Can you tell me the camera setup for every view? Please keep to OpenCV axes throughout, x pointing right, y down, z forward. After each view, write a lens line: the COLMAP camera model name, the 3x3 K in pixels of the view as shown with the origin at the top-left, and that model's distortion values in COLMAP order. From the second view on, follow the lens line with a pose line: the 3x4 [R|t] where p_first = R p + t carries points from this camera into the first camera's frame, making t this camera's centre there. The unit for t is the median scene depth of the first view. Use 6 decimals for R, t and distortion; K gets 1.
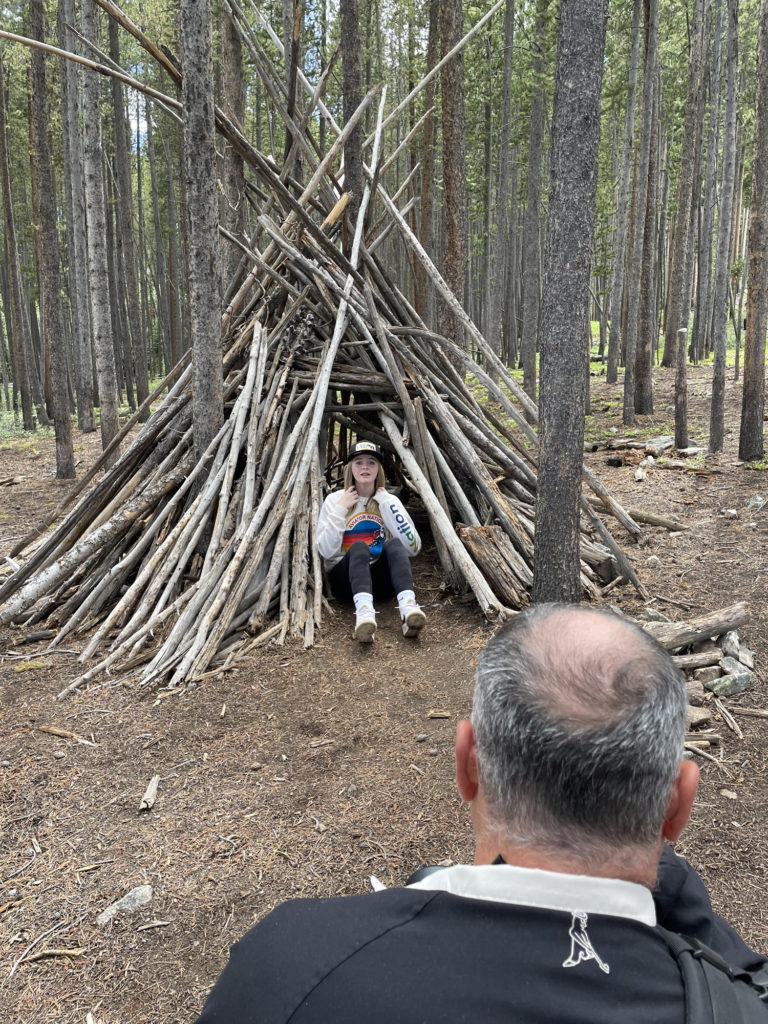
lens RADIAL K [[776.5, 0, 399.7], [0, 776.5, 505.6], [0, 0, 1]] dist [0.079238, -0.104152]
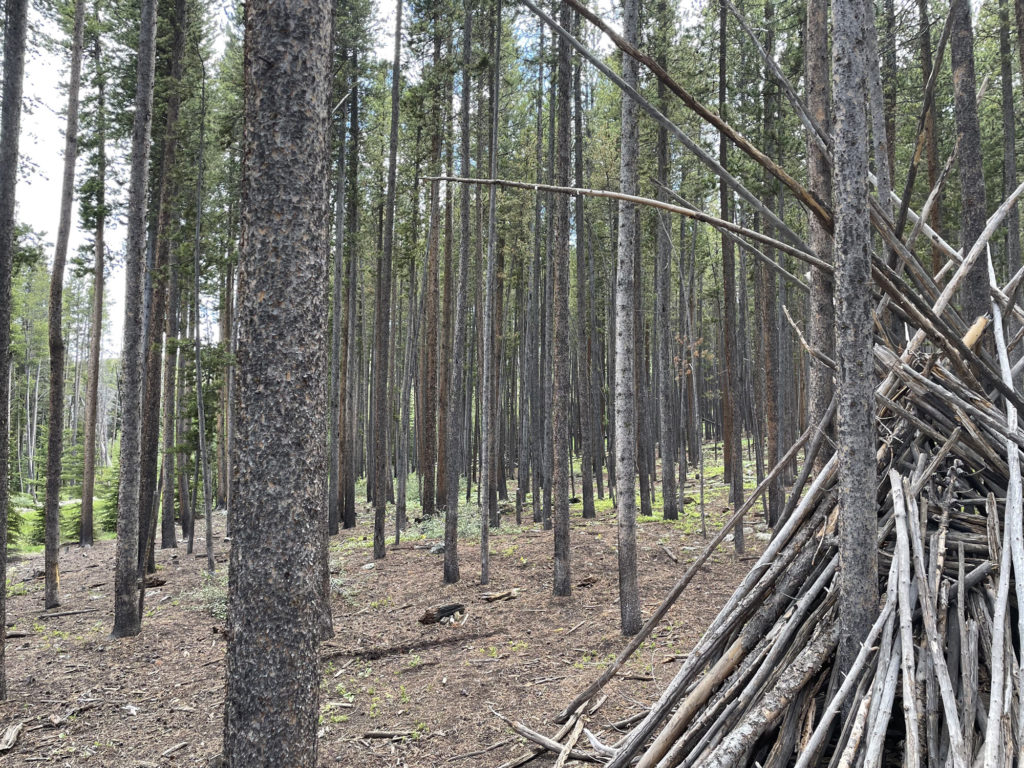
lens RADIAL K [[776.5, 0, 511.6], [0, 776.5, 385.5], [0, 0, 1]] dist [0.079238, -0.104152]
pose [[0.941672, -0.030673, -0.335131, -0.315822], [-0.052396, 0.970331, -0.236036, -0.114830], [0.332428, 0.239828, 0.912126, 0.080084]]
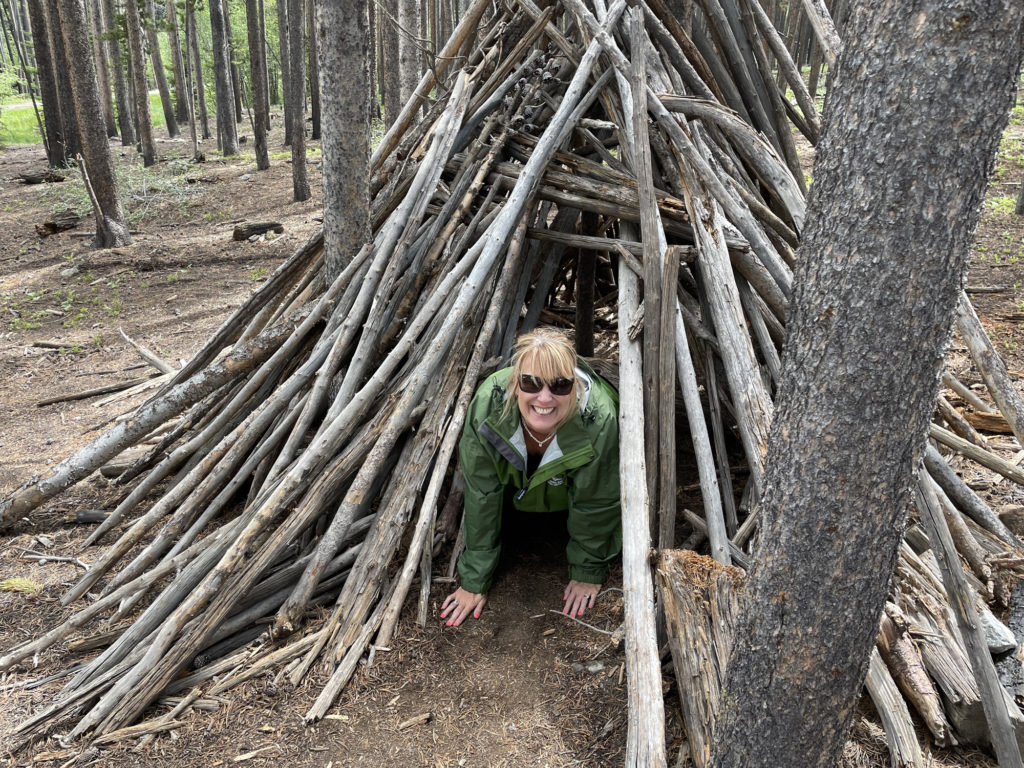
lens RADIAL K [[776.5, 0, 517.4], [0, 776.5, 383.0], [0, 0, 1]] dist [0.079238, -0.104152]
pose [[0.903171, 0.201568, -0.379015, 0.149656], [-0.118597, 0.965705, 0.230973, -0.164521], [0.412574, -0.163658, 0.896102, 0.485880]]
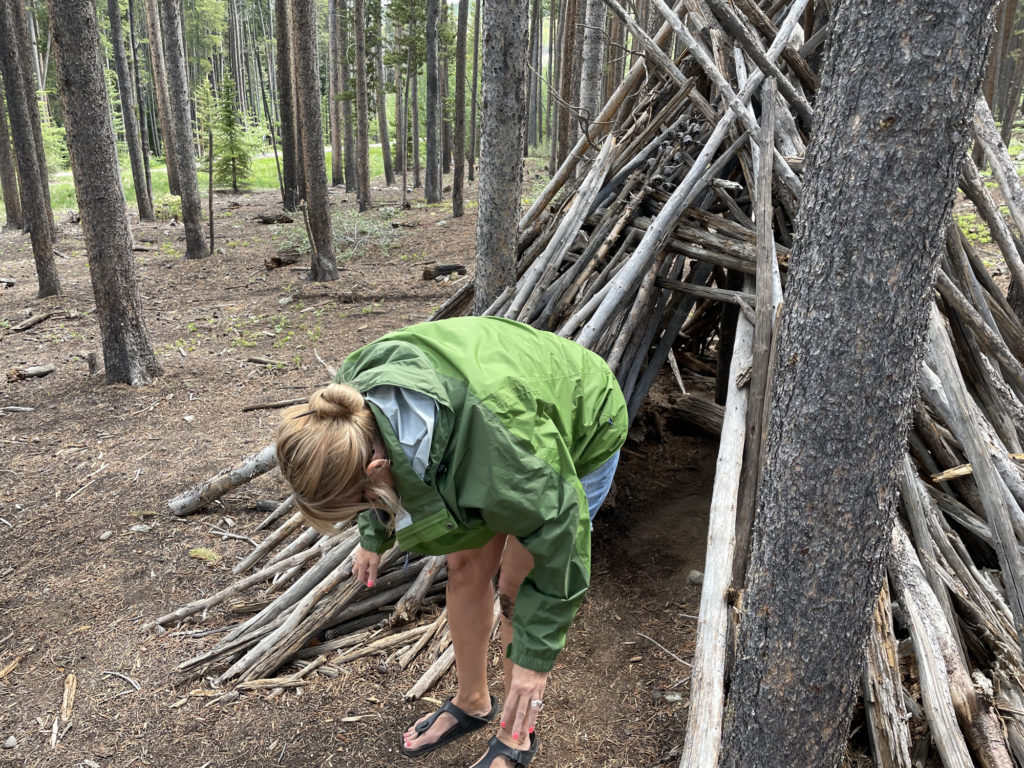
lens RADIAL K [[776.5, 0, 514.0], [0, 776.5, 374.8], [0, 0, 1]] dist [0.079238, -0.104152]
pose [[0.771451, 0.235805, -0.590982, 0.217645], [-0.146055, 0.969620, 0.196227, -0.174217], [0.619299, -0.065063, 0.782455, 0.464984]]
